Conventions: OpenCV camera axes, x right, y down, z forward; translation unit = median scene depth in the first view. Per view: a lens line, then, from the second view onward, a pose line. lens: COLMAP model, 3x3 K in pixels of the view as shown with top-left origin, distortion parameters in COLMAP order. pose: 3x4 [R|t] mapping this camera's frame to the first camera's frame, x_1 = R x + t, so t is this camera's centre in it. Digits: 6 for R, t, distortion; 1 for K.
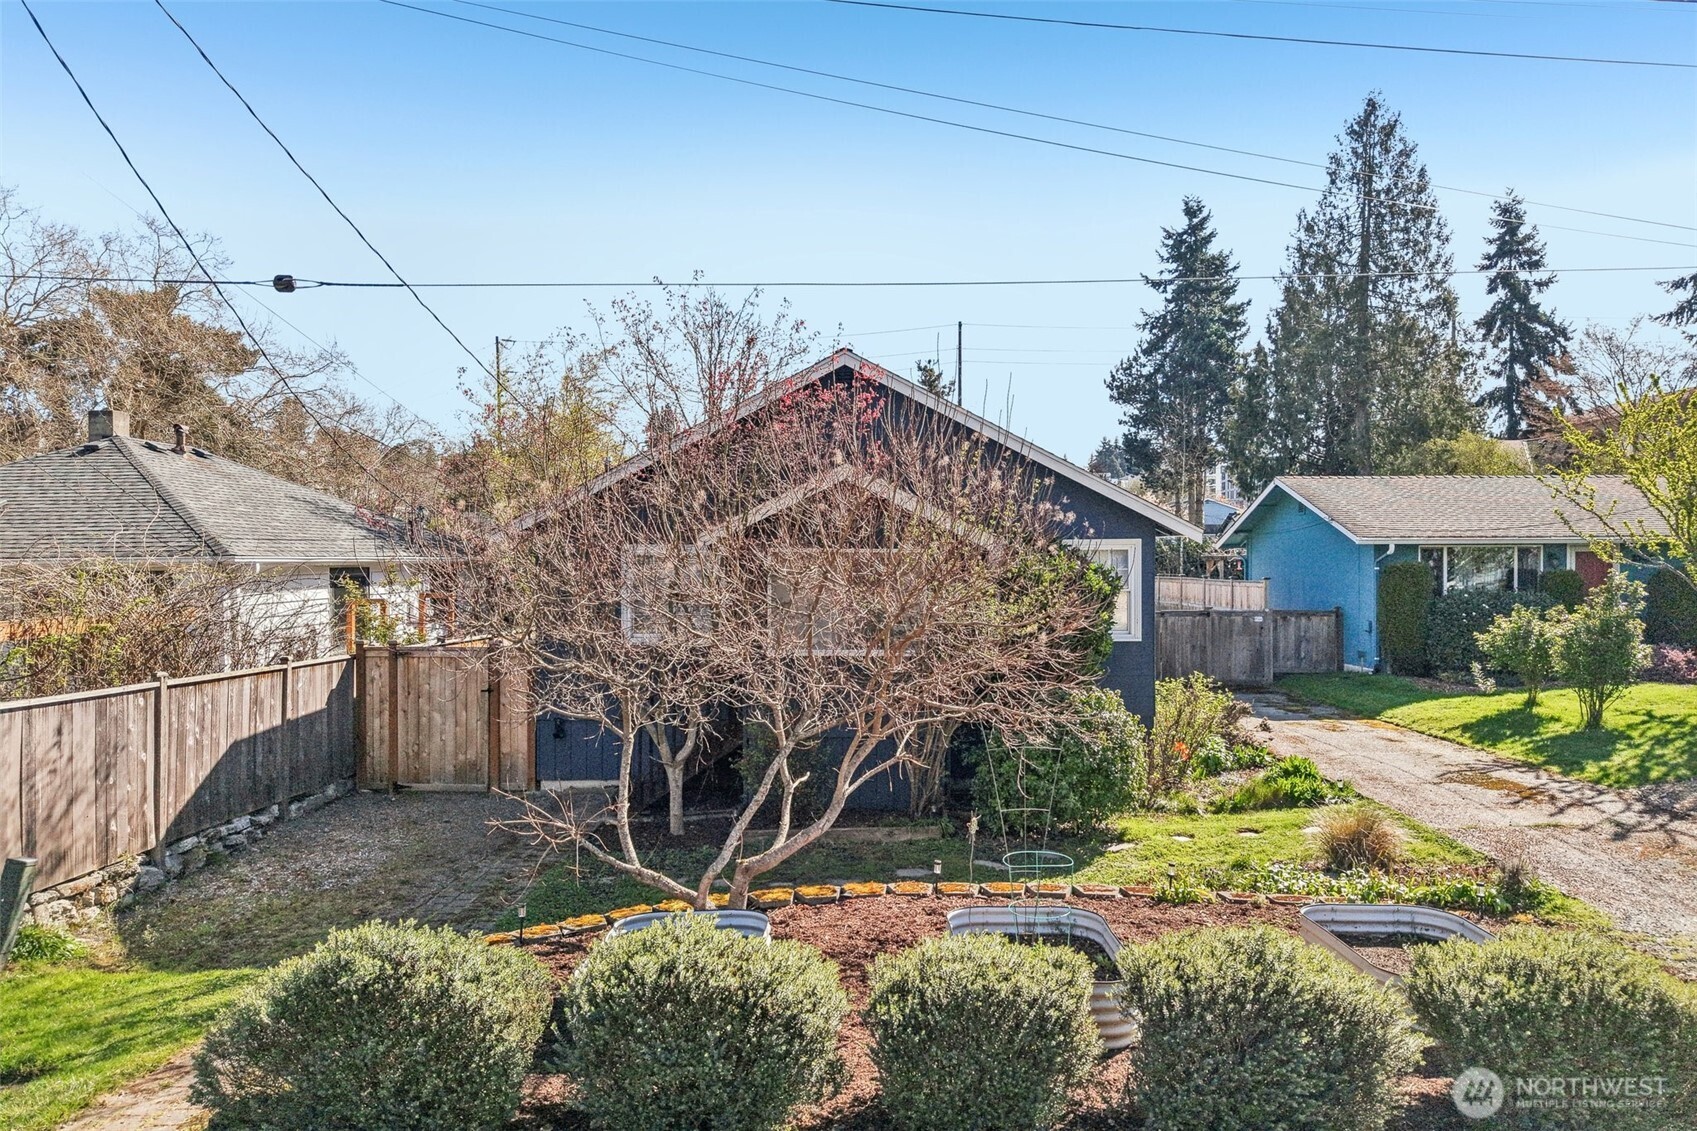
lens RADIAL K [[1105.4, 0, 848.5], [0, 1105.4, 565.5], [0, 0, 1]] dist [0.048356, -0.051217]
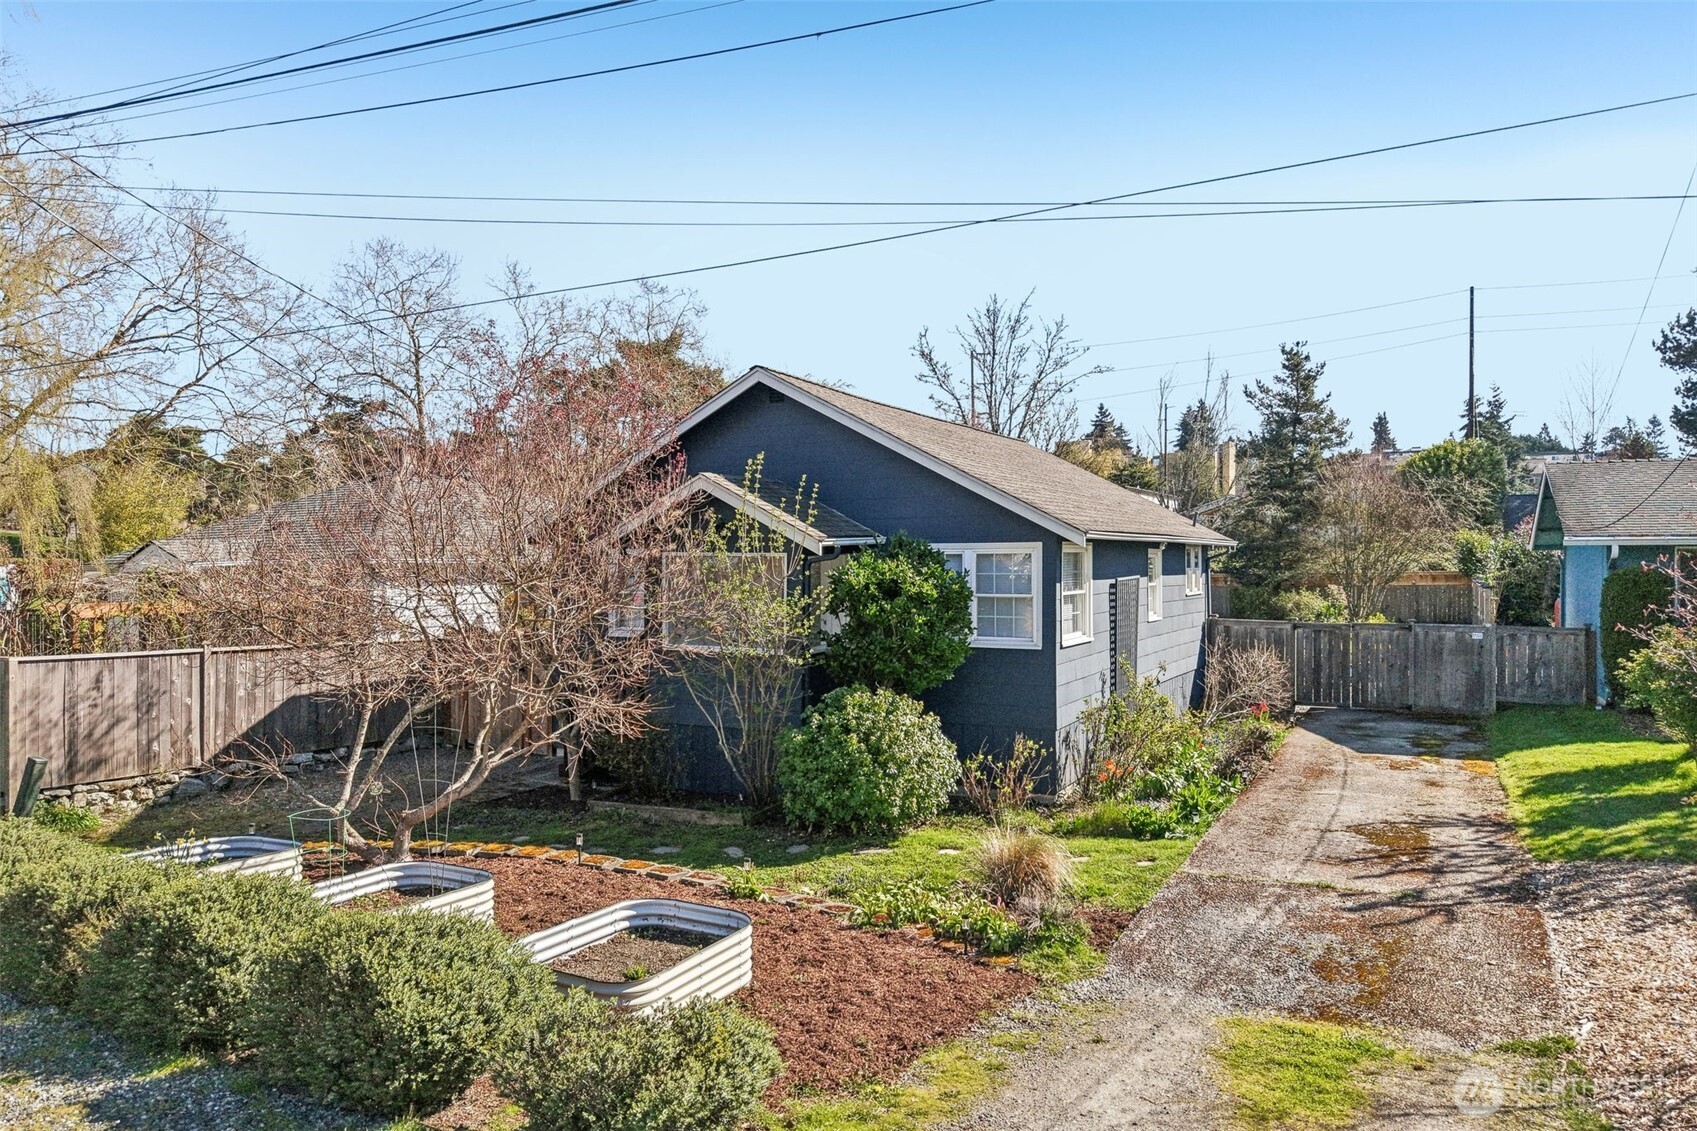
lens RADIAL K [[1105.4, 0, 848.5], [0, 1105.4, 565.5], [0, 0, 1]] dist [0.048356, -0.051217]
pose [[0.893370, 0.004406, -0.449300, 0.773552], [-0.004880, 0.999988, 0.000102, -0.004457], [0.449296, 0.002101, 0.893381, 0.115515]]
